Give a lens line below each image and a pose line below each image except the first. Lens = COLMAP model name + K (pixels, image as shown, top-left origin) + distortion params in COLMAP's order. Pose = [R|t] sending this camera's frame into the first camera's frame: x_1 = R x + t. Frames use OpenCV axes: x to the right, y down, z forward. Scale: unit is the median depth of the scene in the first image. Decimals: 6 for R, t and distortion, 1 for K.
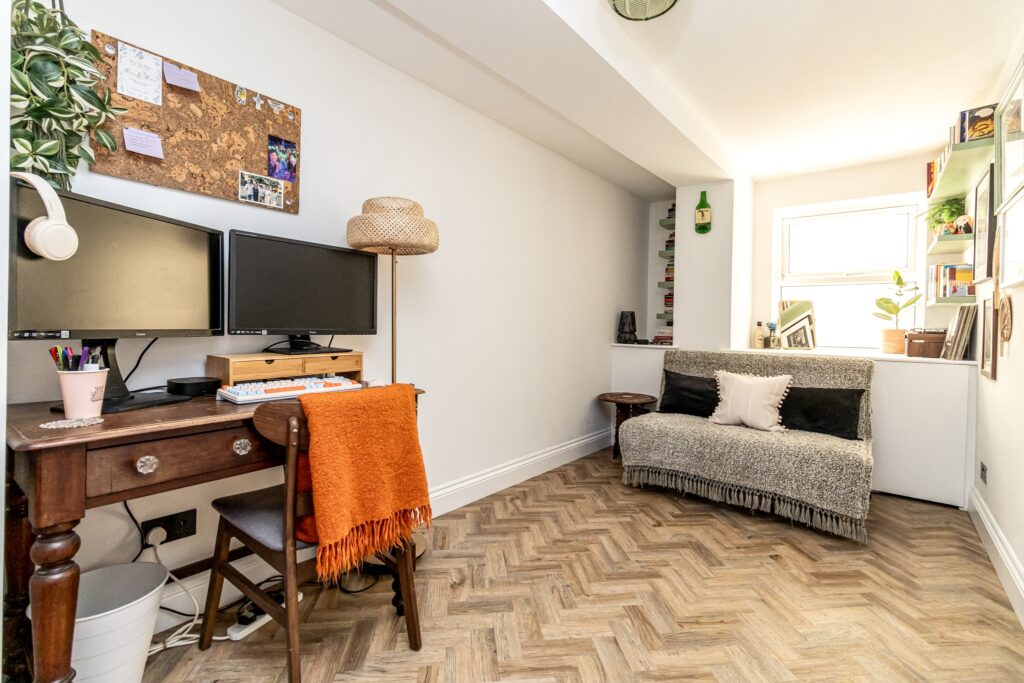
lens RADIAL K [[471.0, 0, 508.7], [0, 471.0, 333.2], [0, 0, 1]] dist [0.001836, -0.000122]
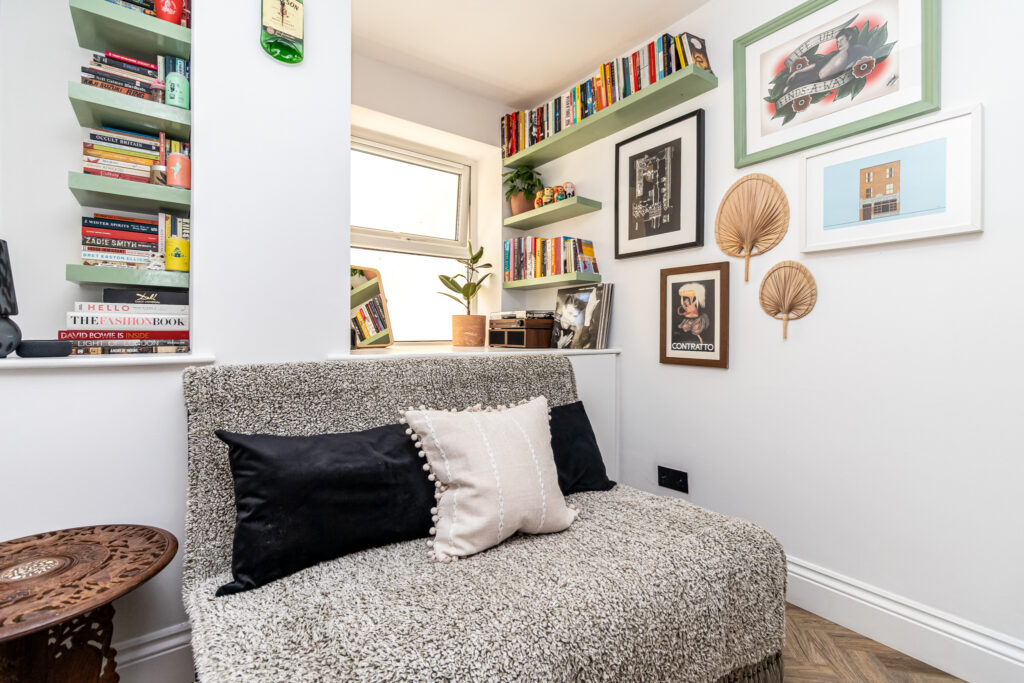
lens RADIAL K [[471.0, 0, 511.8], [0, 471.0, 334.6], [0, 0, 1]] dist [0.001836, -0.000122]
pose [[0.267569, -0.019861, 0.963334, 0.133471], [0.016879, 0.999731, 0.015923, 0.018590], [-0.963391, 0.012000, 0.267832, 1.149572]]
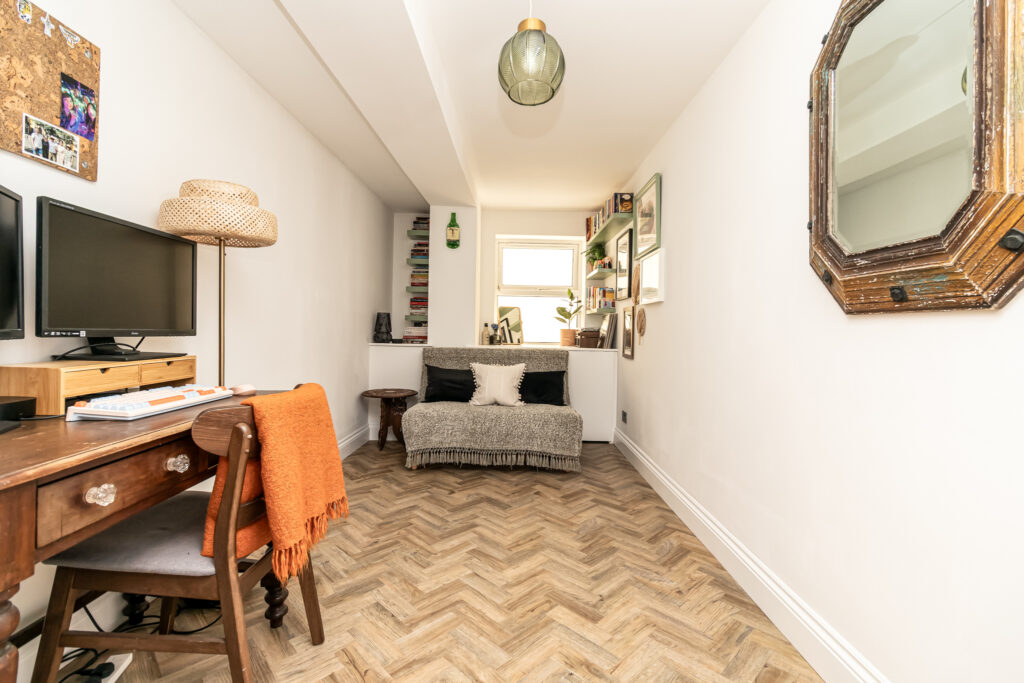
lens RADIAL K [[471.0, 0, 515.1], [0, 471.0, 337.9], [0, 0, 1]] dist [0.001836, -0.000122]
pose [[0.780625, -0.012560, 0.624873, -0.335460], [0.006625, 0.999908, 0.011822, 0.000622], [-0.624964, -0.005089, 0.780637, -0.038502]]
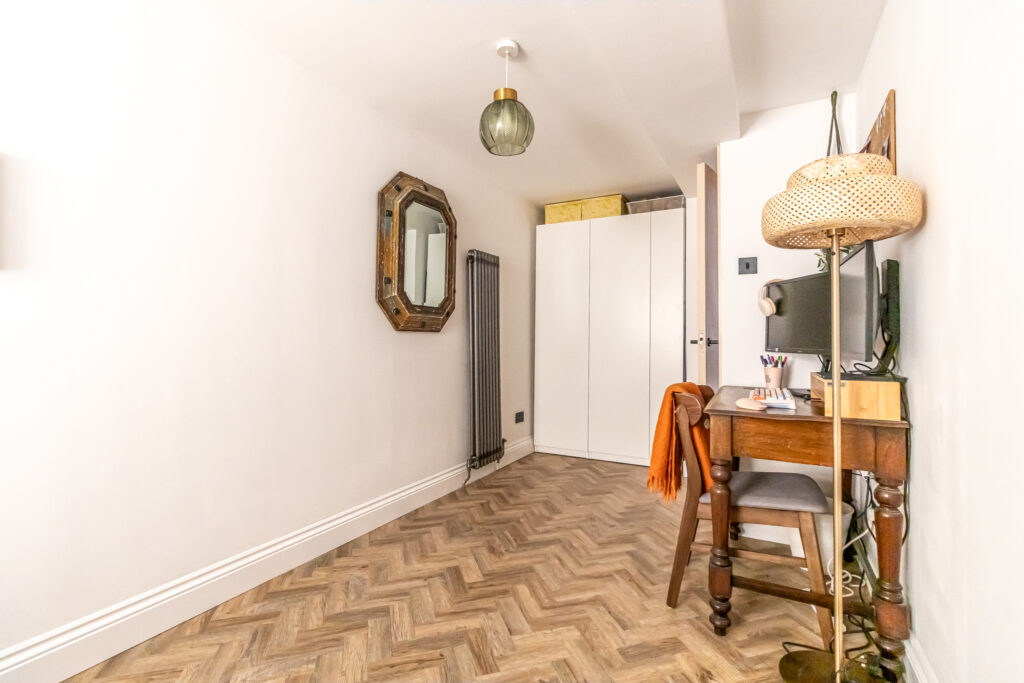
lens RADIAL K [[471.0, 0, 516.6], [0, 471.0, 337.4], [0, 0, 1]] dist [0.001836, -0.000122]
pose [[-0.981426, -0.021676, -0.190610, 0.303812], [-0.023953, 0.999667, 0.009649, -0.021636], [0.190337, 0.014036, -0.981618, 1.439769]]
